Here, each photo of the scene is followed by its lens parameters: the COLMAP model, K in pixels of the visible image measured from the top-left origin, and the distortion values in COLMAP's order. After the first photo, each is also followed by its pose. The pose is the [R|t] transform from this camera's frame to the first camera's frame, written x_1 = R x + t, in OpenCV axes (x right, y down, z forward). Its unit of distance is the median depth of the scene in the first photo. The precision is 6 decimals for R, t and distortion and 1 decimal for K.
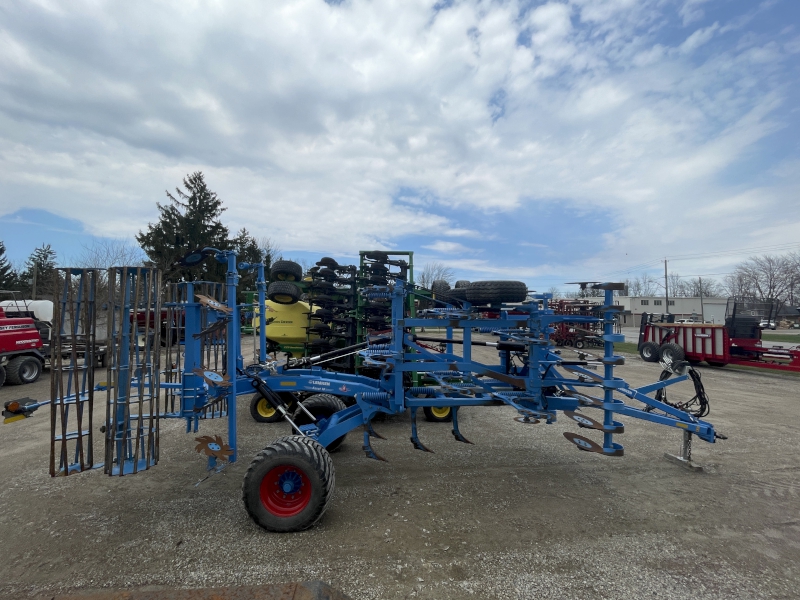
lens RADIAL K [[345.7, 0, 399.9], [0, 345.7, 315.5], [0, 0, 1]] dist [0.000016, 0.000017]
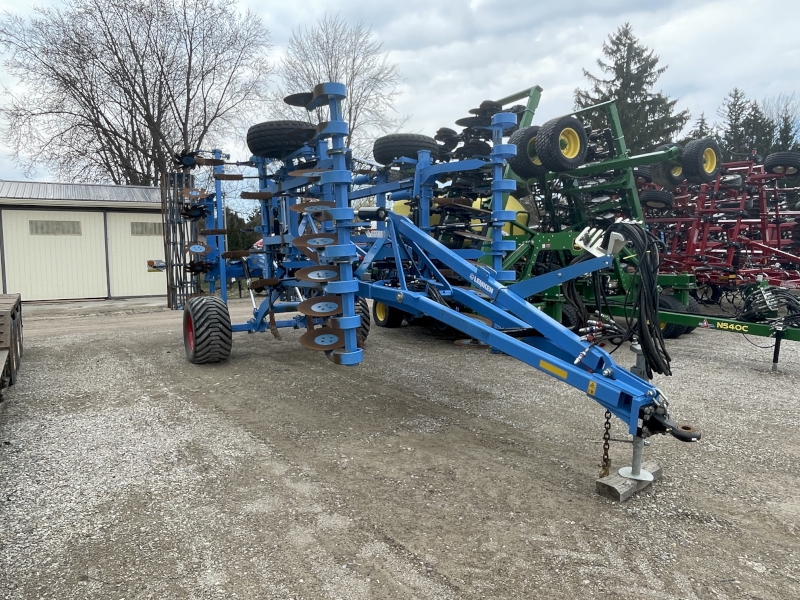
lens RADIAL K [[596.9, 0, 400.0], [0, 596.9, 300.0], [0, 0, 1]] dist [-0.069831, -0.000126]
pose [[0.414446, 0.033134, -0.909471, 0.278637], [0.029516, 0.998322, 0.049821, 0.045564], [0.909595, -0.047492, 0.412773, 0.117435]]
